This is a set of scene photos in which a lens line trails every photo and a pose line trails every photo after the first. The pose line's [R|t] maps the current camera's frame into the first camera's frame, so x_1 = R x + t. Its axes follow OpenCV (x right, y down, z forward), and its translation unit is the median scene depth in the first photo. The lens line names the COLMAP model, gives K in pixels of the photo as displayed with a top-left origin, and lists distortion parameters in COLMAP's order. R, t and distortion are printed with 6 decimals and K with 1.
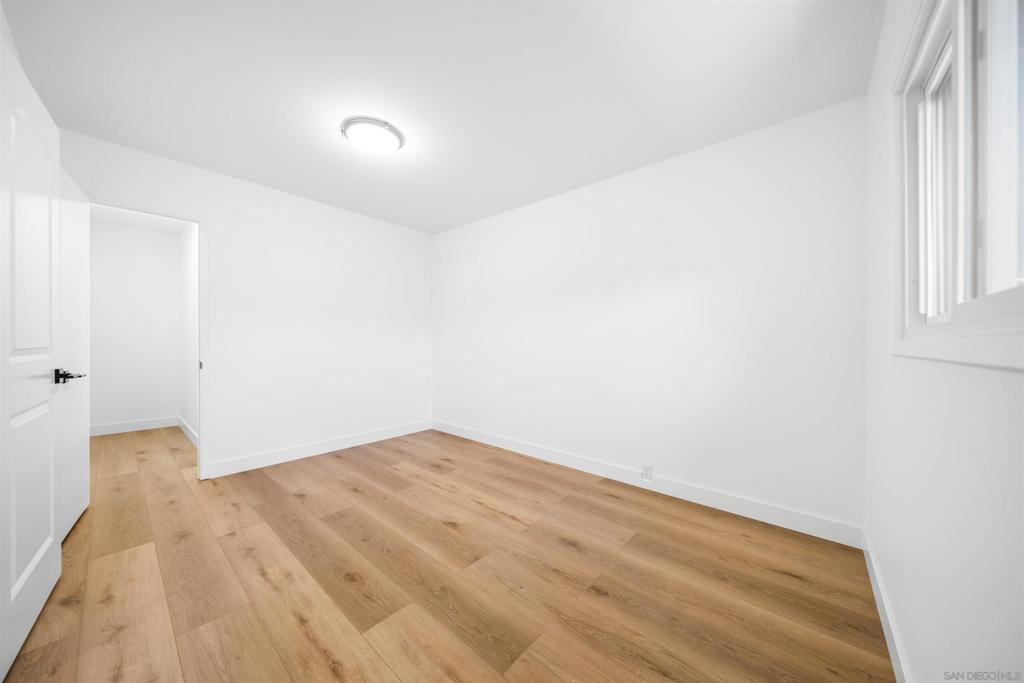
lens RADIAL K [[348.7, 0, 509.9], [0, 348.7, 343.3], [0, 0, 1]] dist [-0.000904, -0.000099]
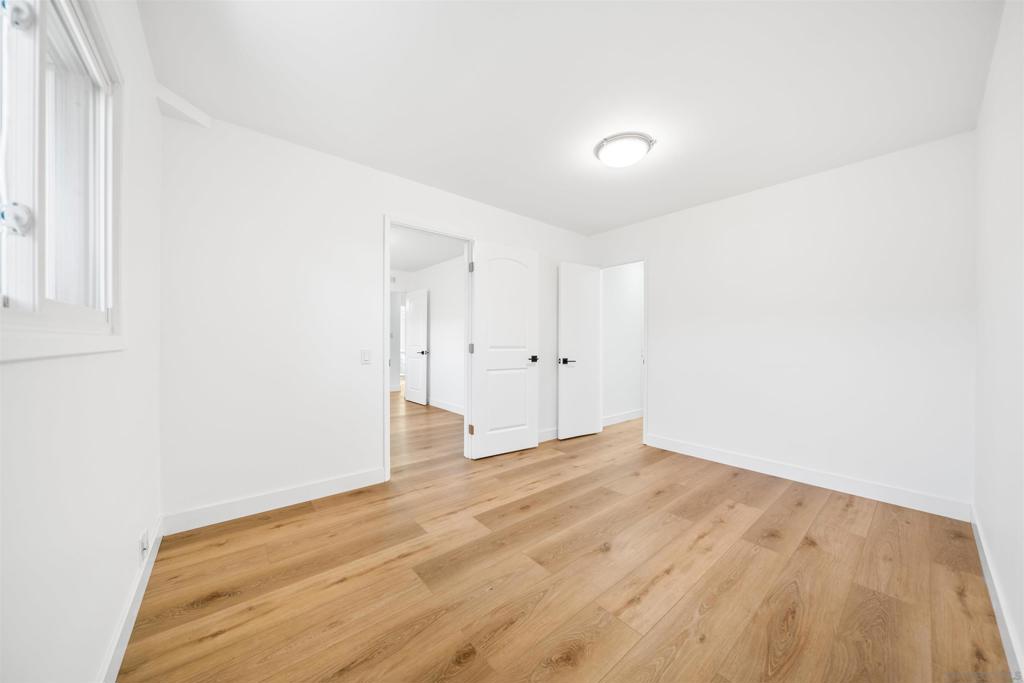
lens RADIAL K [[348.7, 0, 509.9], [0, 348.7, 343.3], [0, 0, 1]] dist [-0.000904, -0.000099]
pose [[-0.158632, -0.007819, -0.987307, 0.725535], [-0.009922, 0.999931, -0.006325, 0.004708], [0.987288, 0.008792, -0.158698, 0.864553]]
